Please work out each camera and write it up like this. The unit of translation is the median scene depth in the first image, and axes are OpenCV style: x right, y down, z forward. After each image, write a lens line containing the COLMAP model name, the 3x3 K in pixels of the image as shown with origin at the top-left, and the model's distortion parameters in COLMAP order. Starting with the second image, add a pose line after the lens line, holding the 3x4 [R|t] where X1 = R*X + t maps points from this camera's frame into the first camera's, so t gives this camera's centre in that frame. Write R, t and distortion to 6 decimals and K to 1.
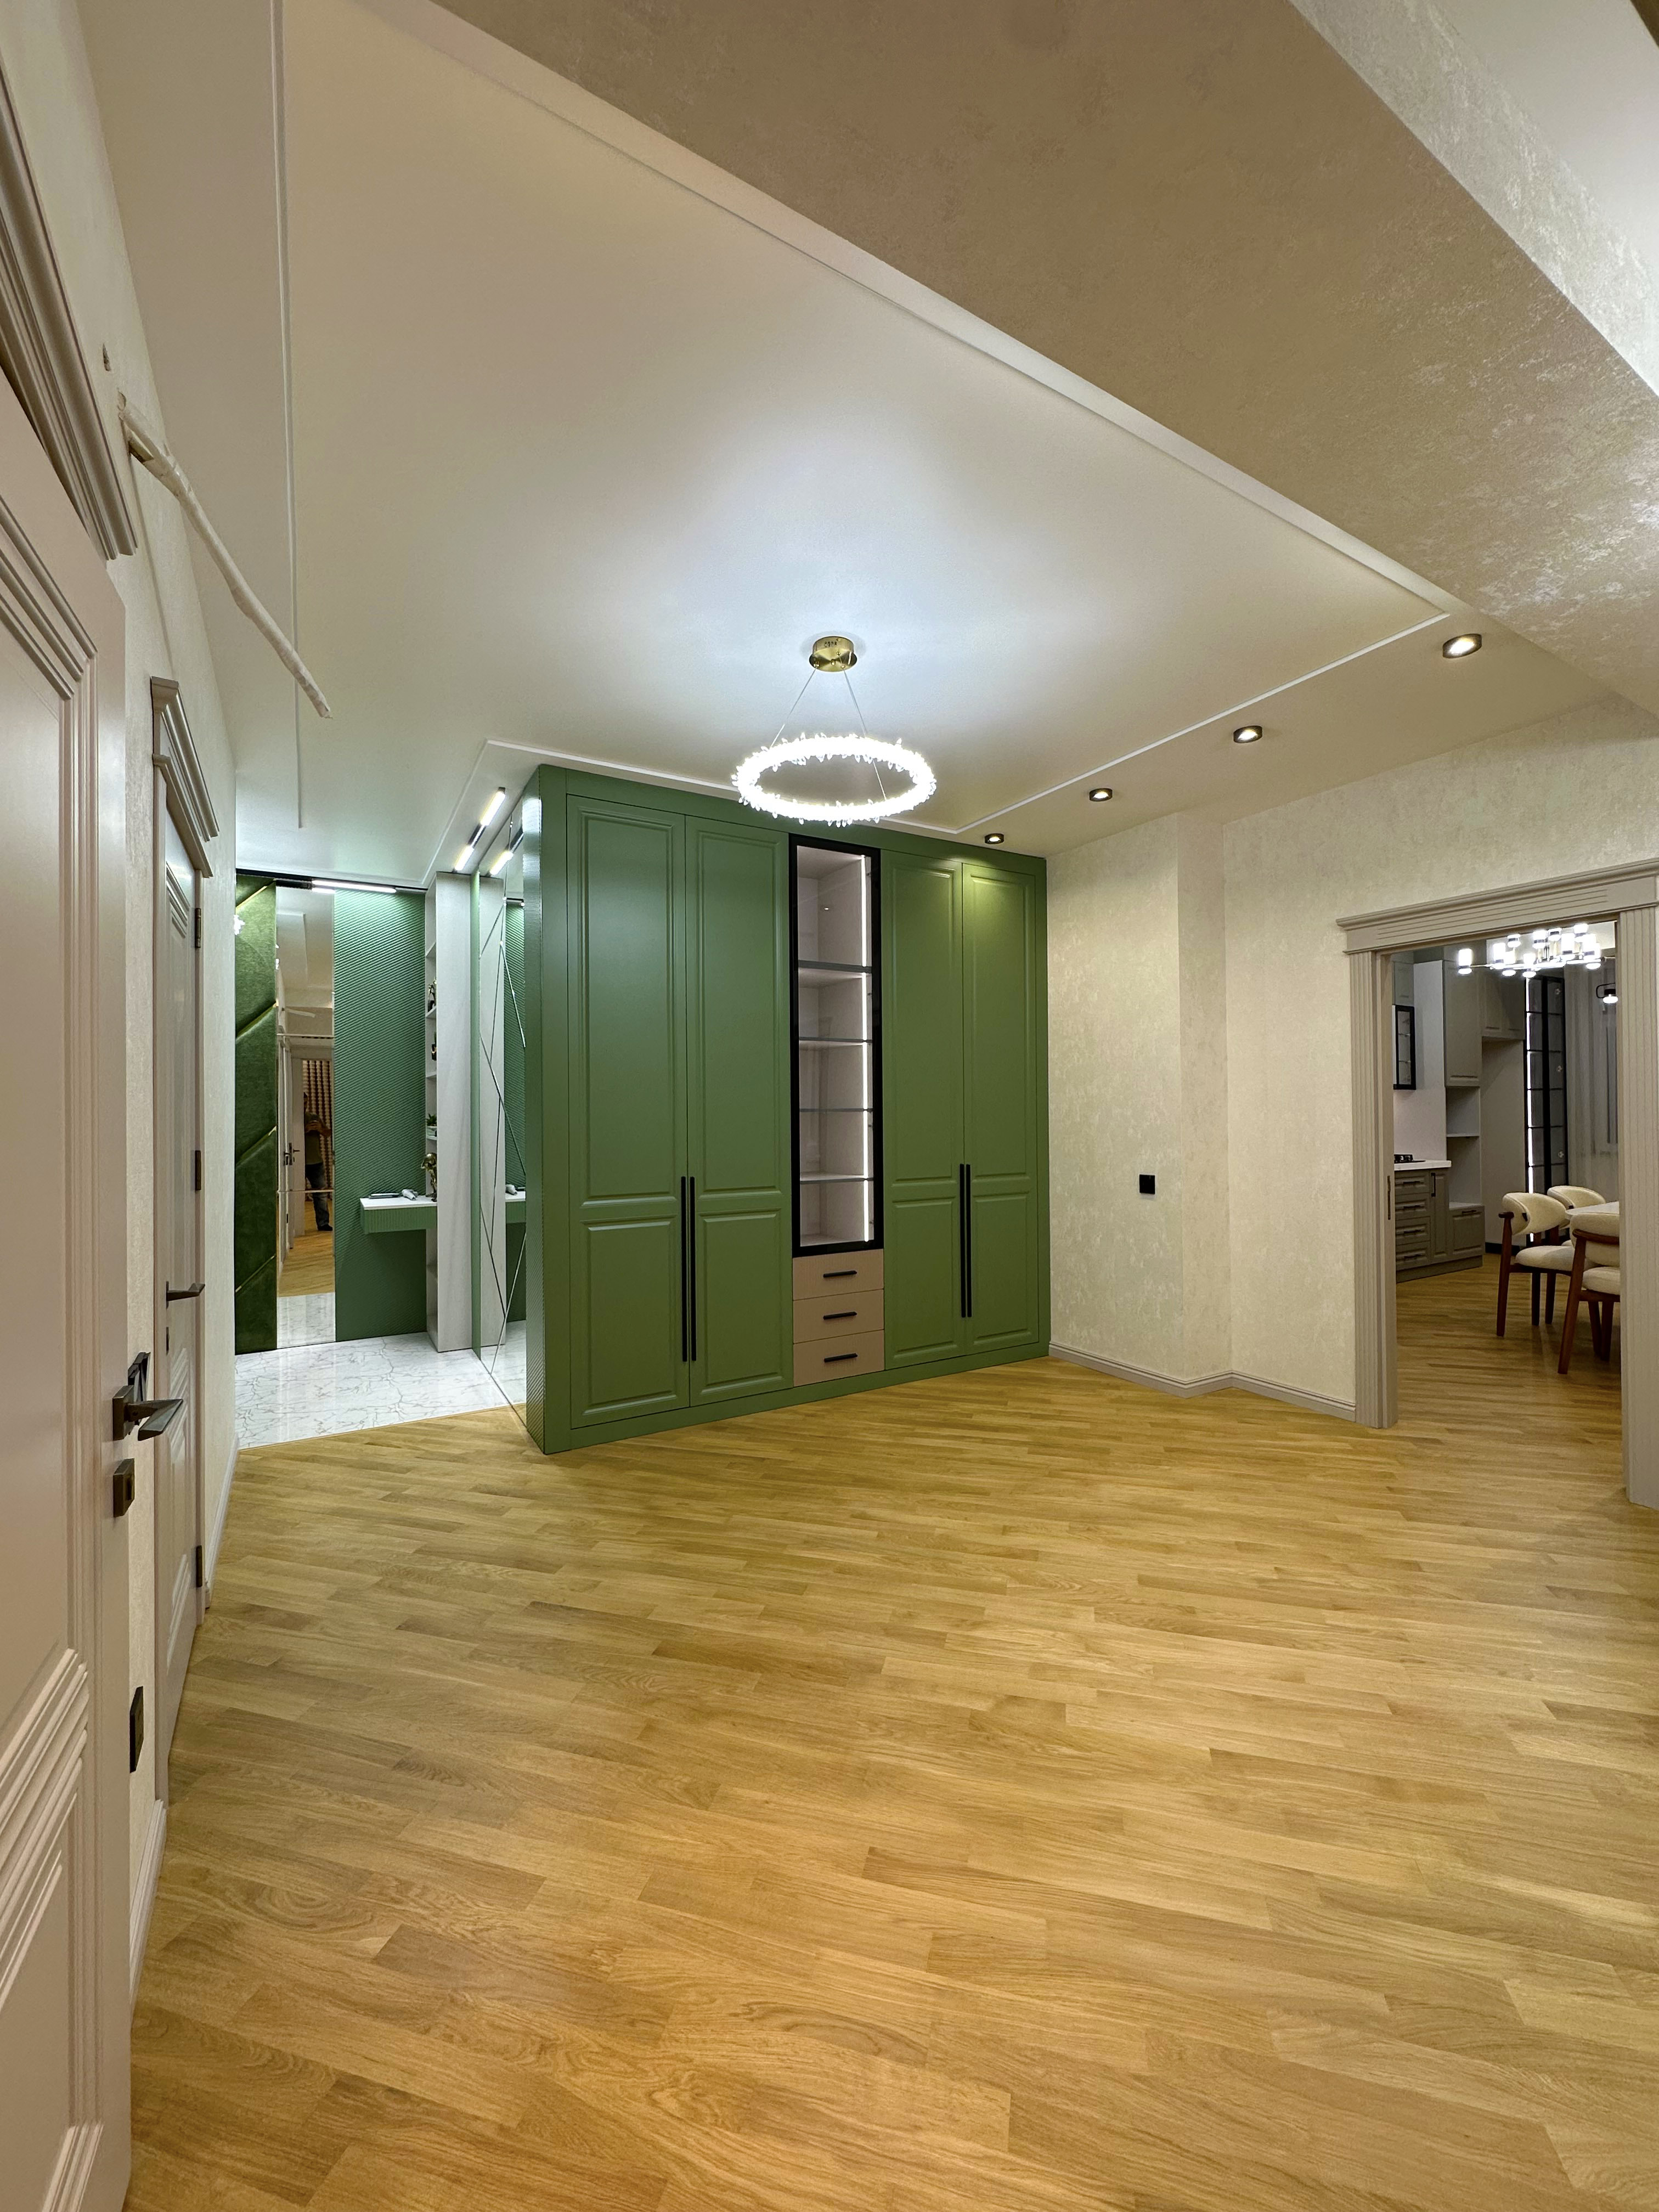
lens RADIAL K [[887.4, 0, 829.5], [0, 887.4, 1106.0], [0, 0, 1]] dist [-0.001525, -0.000234]
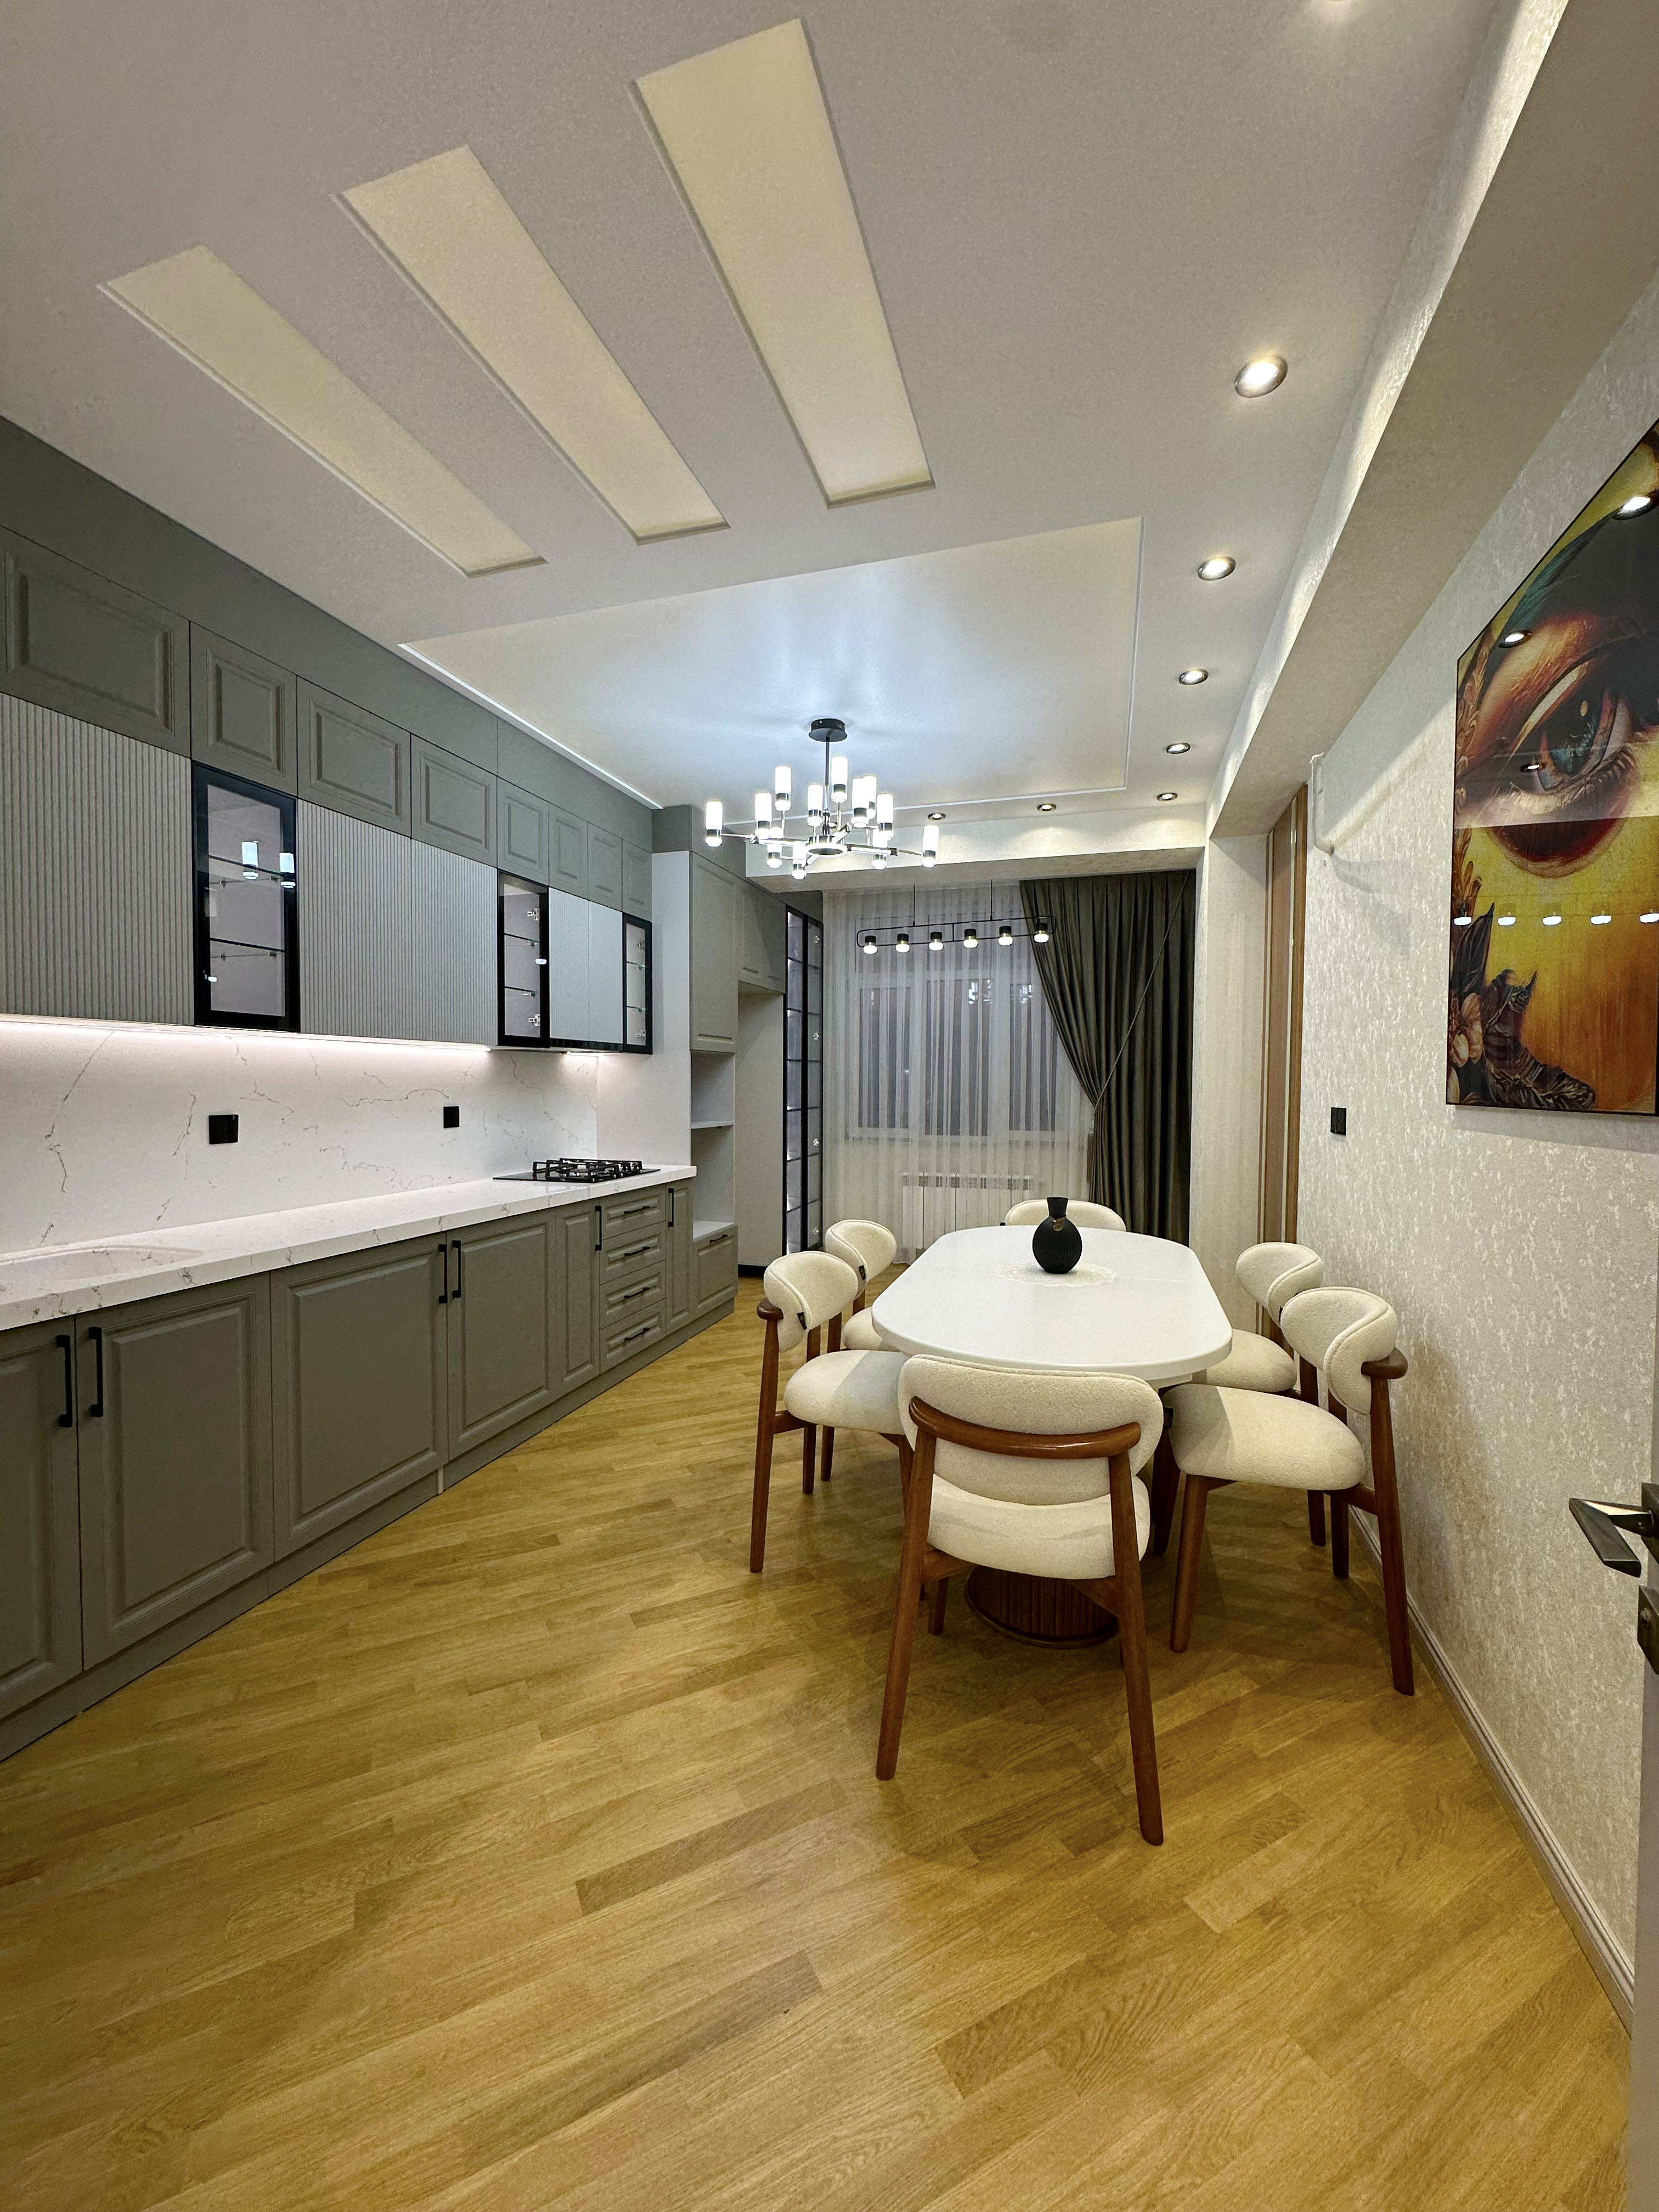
lens RADIAL K [[887.4, 0, 829.5], [0, 887.4, 1106.0], [0, 0, 1]] dist [-0.001525, -0.000234]
pose [[0.743069, -0.005307, 0.669194, 0.333656], [-0.018530, 0.999422, 0.028502, -0.001815], [-0.668959, -0.033579, 0.742541, 0.446982]]
